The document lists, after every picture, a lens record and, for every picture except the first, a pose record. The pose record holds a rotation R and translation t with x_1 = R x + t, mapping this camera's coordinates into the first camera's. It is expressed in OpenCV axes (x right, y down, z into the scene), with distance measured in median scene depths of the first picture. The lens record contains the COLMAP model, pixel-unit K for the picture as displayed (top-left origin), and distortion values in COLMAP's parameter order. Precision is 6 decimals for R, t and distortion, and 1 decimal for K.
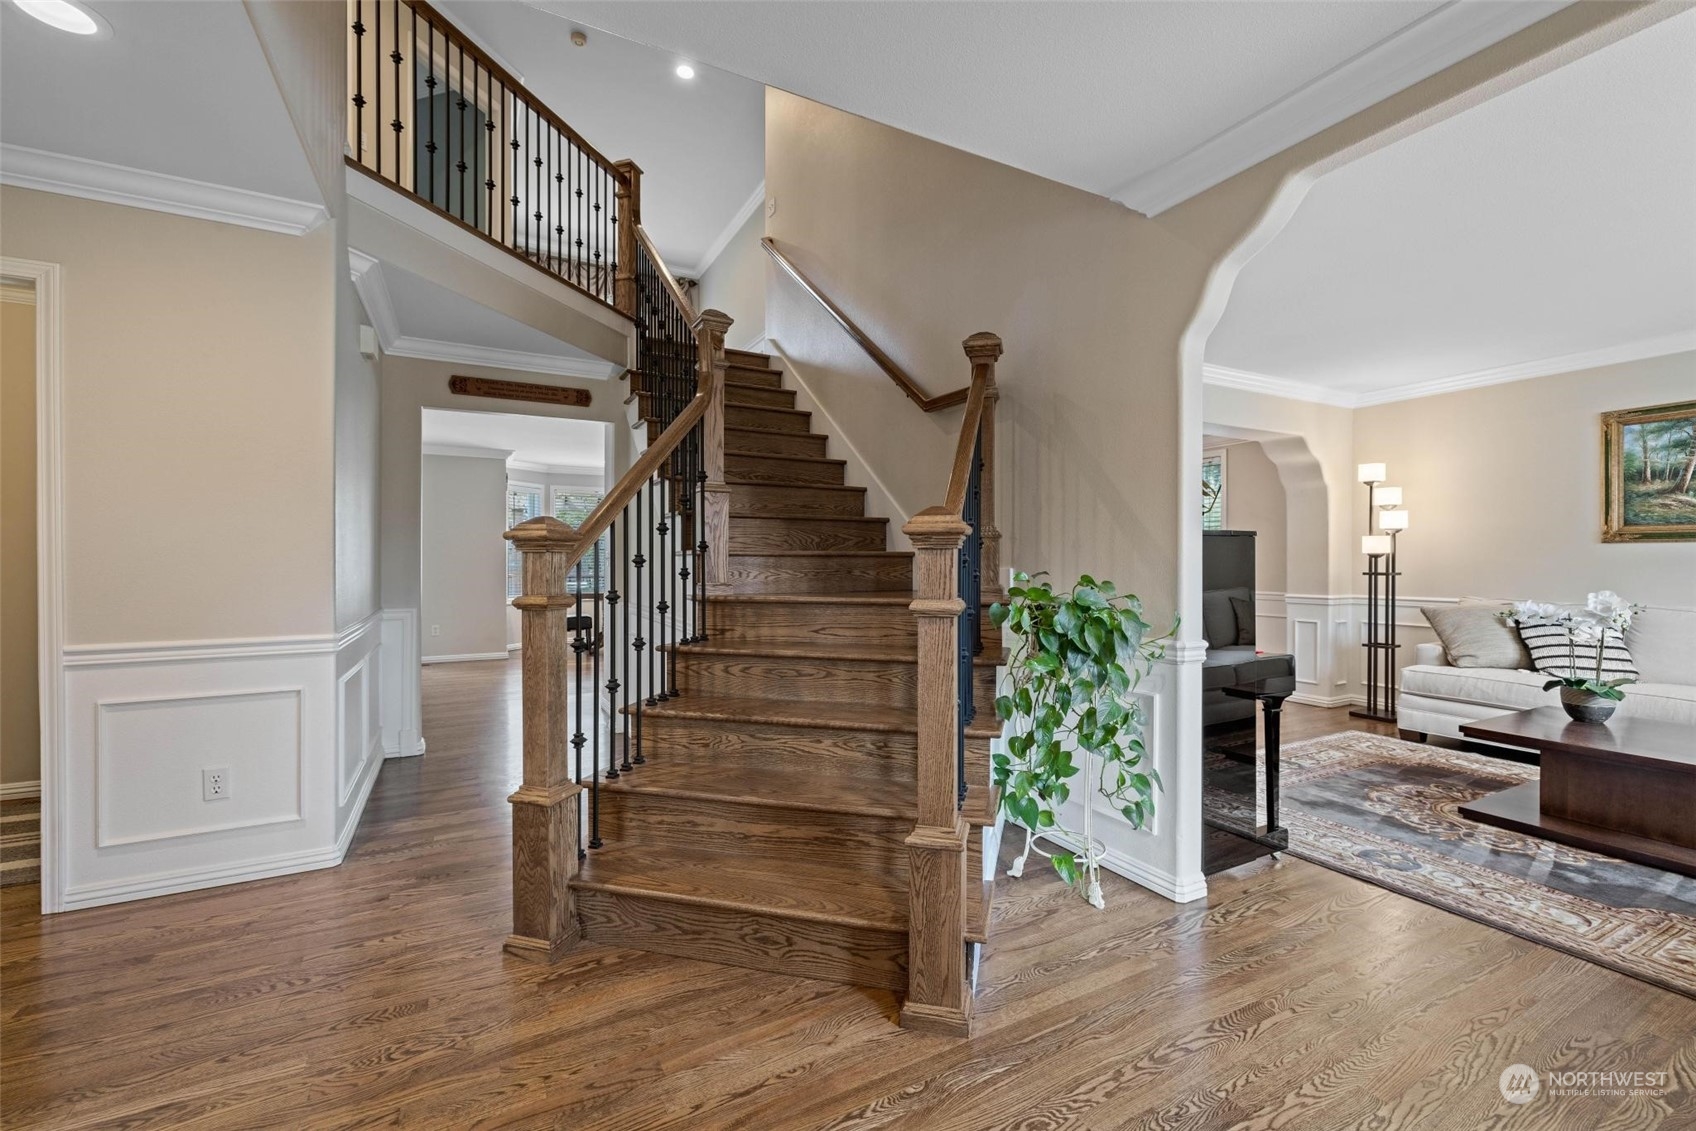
lens RADIAL K [[713.8, 0, 842.2], [0, 713.8, 558.0], [0, 0, 1]] dist [-0.002069, 0.000318]
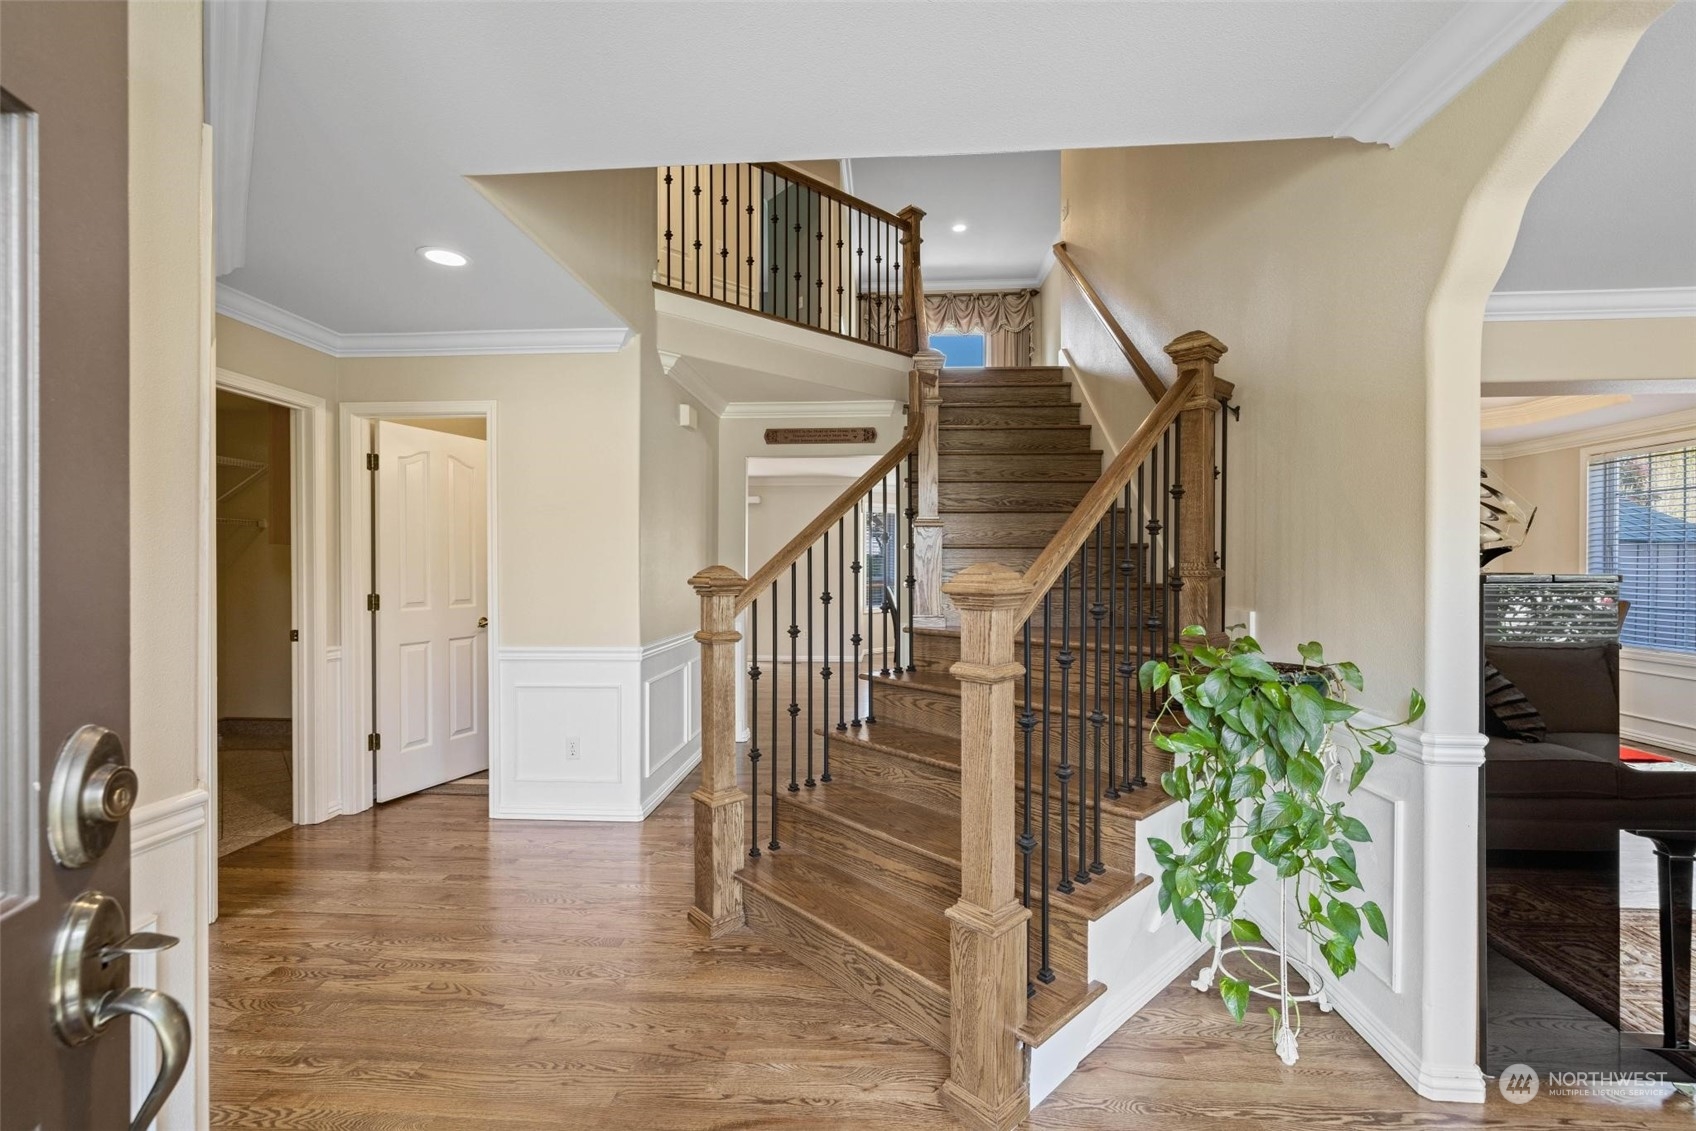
lens RADIAL K [[713.8, 0, 830.1], [0, 713.8, 568.5], [0, 0, 1]] dist [-0.002069, 0.000318]
pose [[0.846900, 0.000969, -0.531752, 0.428477], [0.002143, 0.999984, 0.005235, -0.065624], [0.531748, -0.005573, 0.846884, 0.096342]]
